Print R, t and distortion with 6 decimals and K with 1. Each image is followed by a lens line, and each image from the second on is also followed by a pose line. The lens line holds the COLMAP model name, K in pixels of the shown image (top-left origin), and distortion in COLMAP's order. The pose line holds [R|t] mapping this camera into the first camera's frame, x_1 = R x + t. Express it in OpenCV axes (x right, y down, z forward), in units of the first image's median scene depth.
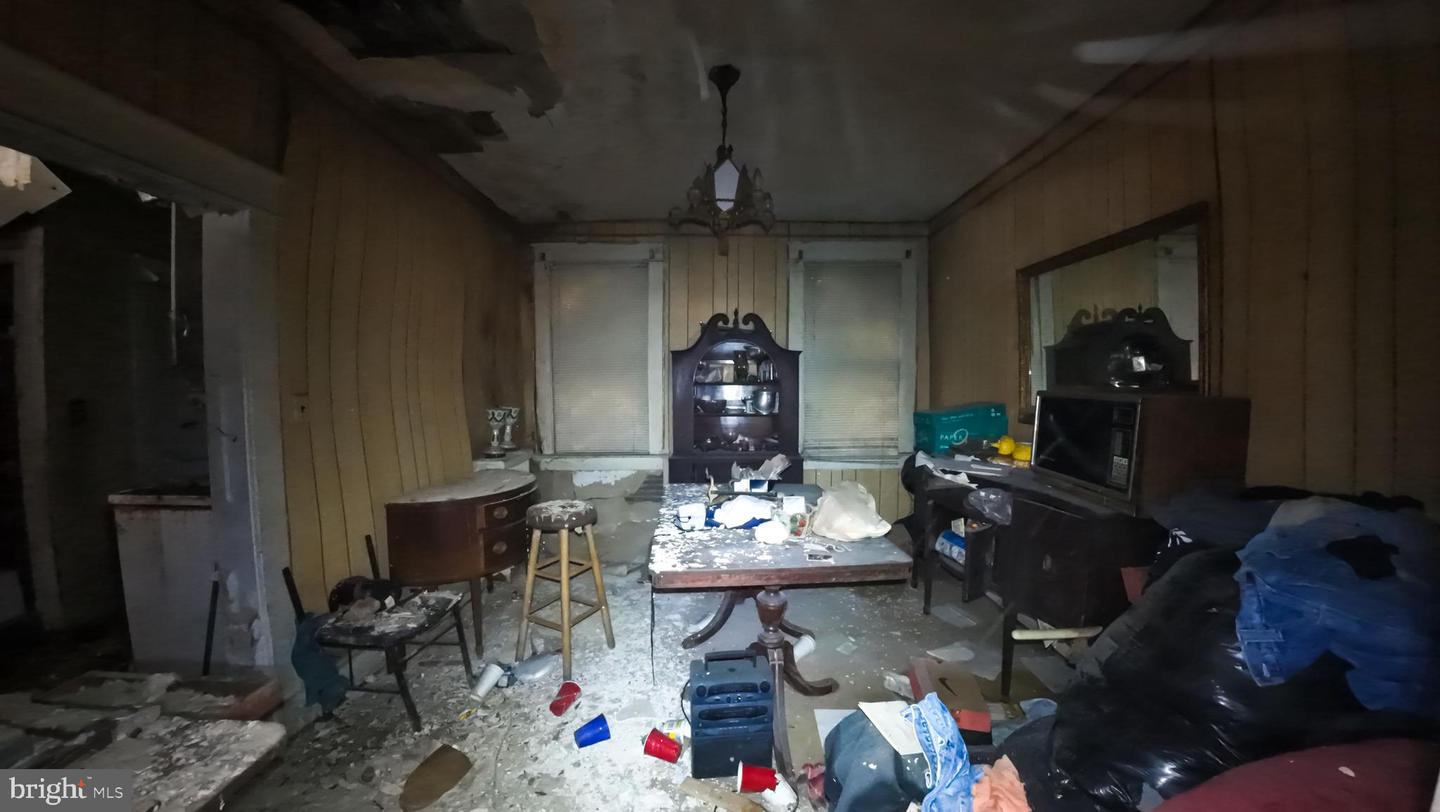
lens RADIAL K [[487.3, 0, 726.8], [0, 487.3, 405.7], [0, 0, 1]] dist [-0.072449, 0.006834]
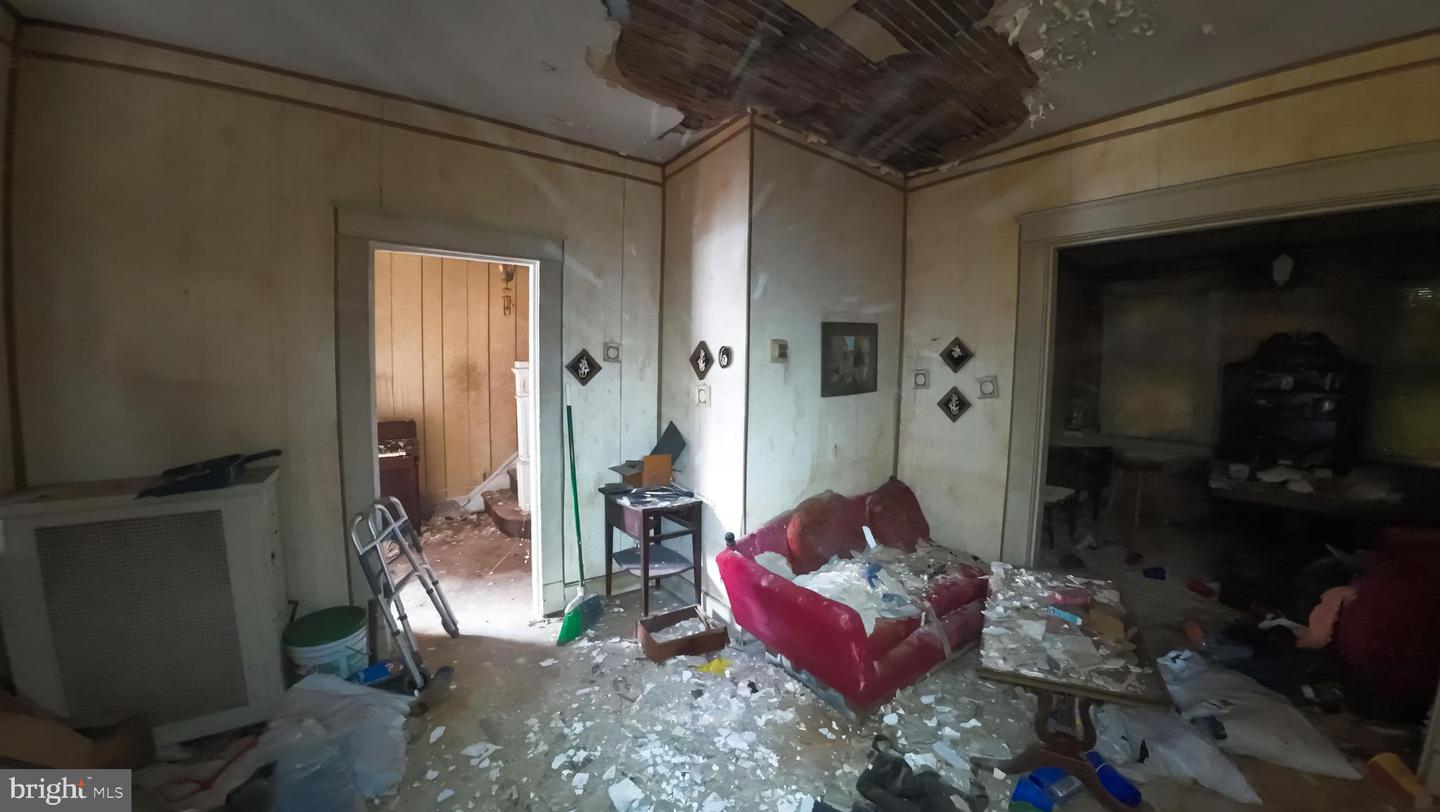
lens RADIAL K [[485.9, 0, 729.8], [0, 485.9, 406.8], [0, 0, 1]] dist [-0.077725, 0.008359]
pose [[0.595705, 0.073767, -0.799809, 0.046639], [-0.055339, 0.997177, 0.050753, 0.013346], [0.801295, 0.014027, 0.598105, -0.697598]]
